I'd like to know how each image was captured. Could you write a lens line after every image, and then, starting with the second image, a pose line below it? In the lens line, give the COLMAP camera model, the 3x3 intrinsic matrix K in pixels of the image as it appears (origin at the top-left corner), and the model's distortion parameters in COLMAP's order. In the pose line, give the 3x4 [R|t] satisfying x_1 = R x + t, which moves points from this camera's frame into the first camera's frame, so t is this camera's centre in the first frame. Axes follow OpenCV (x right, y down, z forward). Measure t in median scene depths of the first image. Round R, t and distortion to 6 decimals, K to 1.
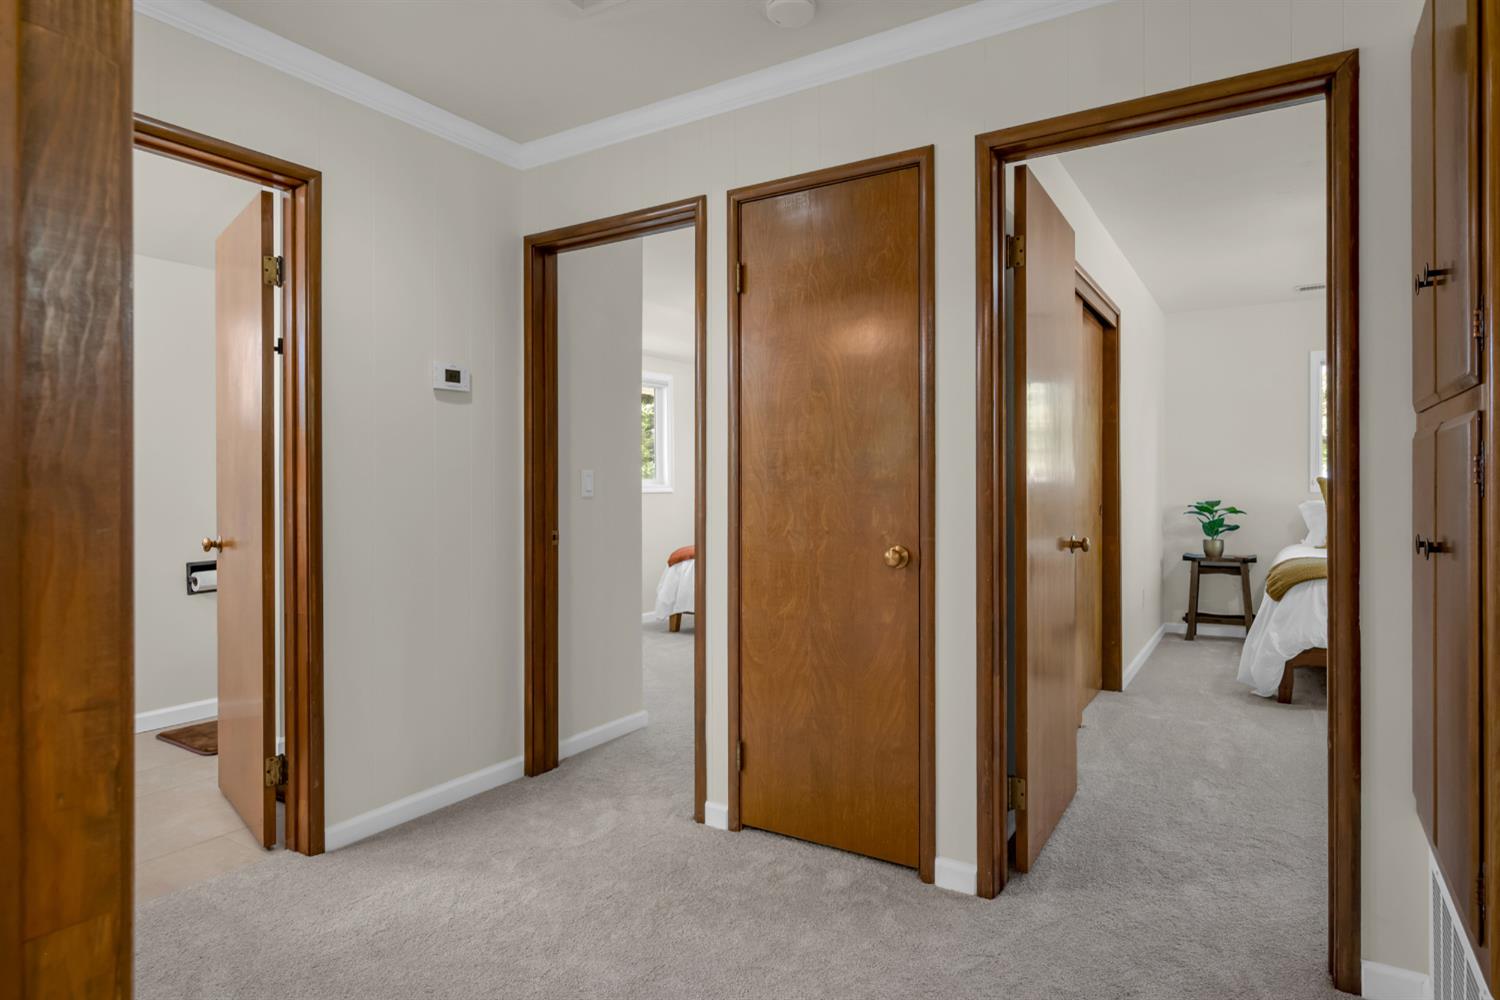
lens RADIAL K [[851.0, 0, 741.4], [0, 851.0, 494.4], [0, 0, 1]] dist [0.001331, 0.000372]
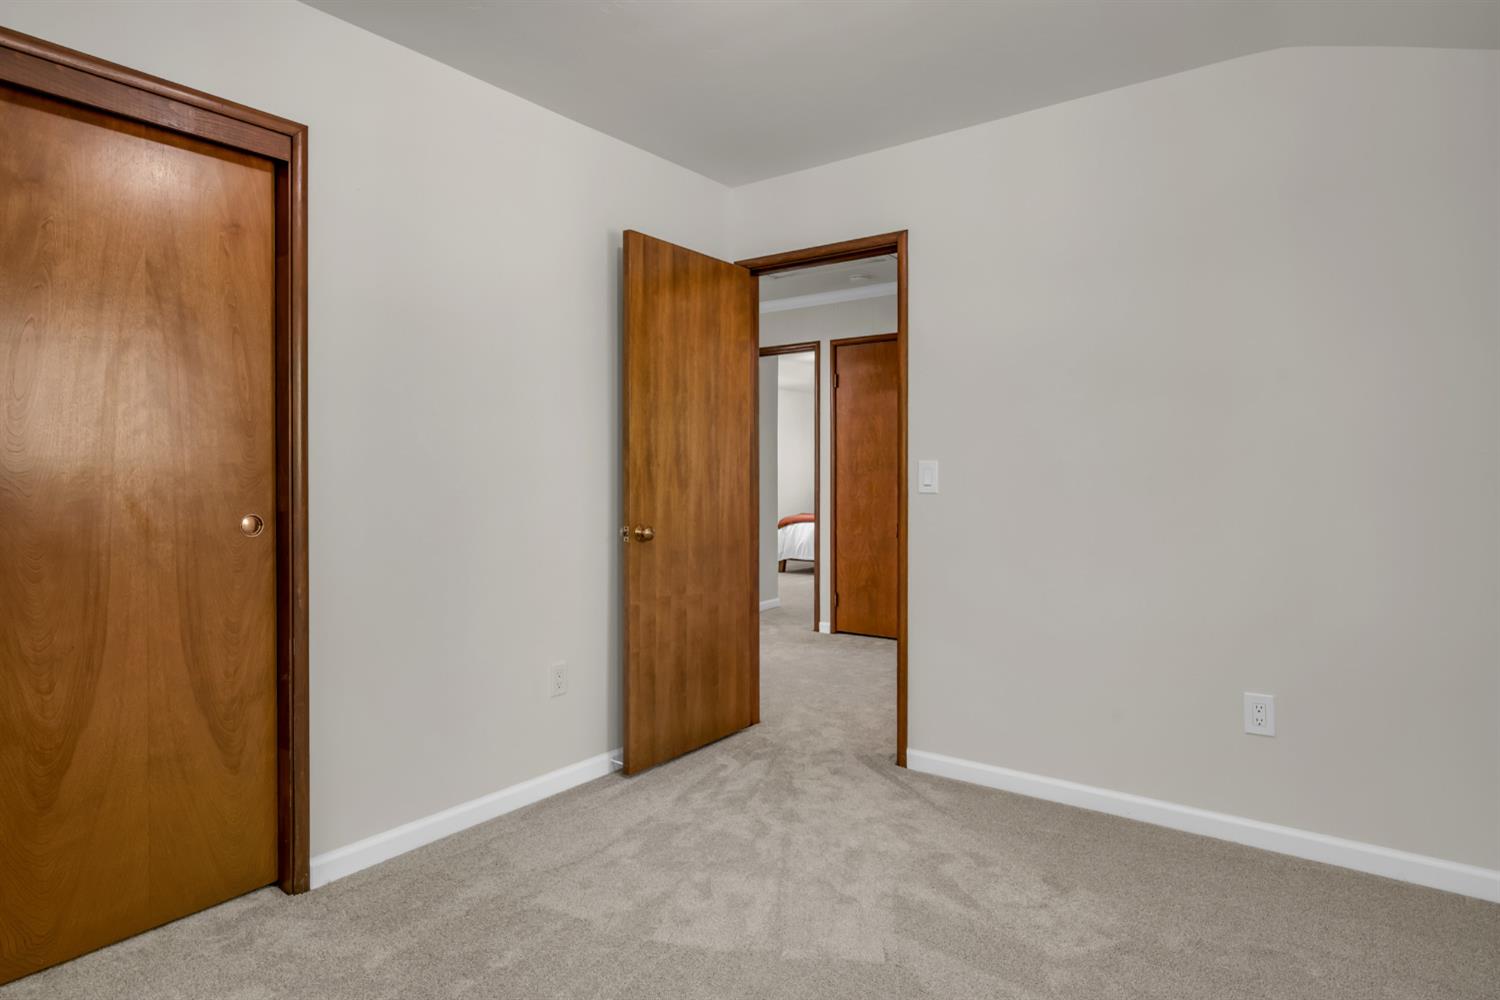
lens RADIAL K [[851.0, 0, 754.3], [0, 851.0, 489.5], [0, 0, 1]] dist [0.001331, 0.000372]
pose [[0.997246, 0.000697, -0.074158, -0.049882], [0.000460, 0.999879, 0.015581, -0.008922], [0.074160, -0.015572, 0.997125, -1.213974]]
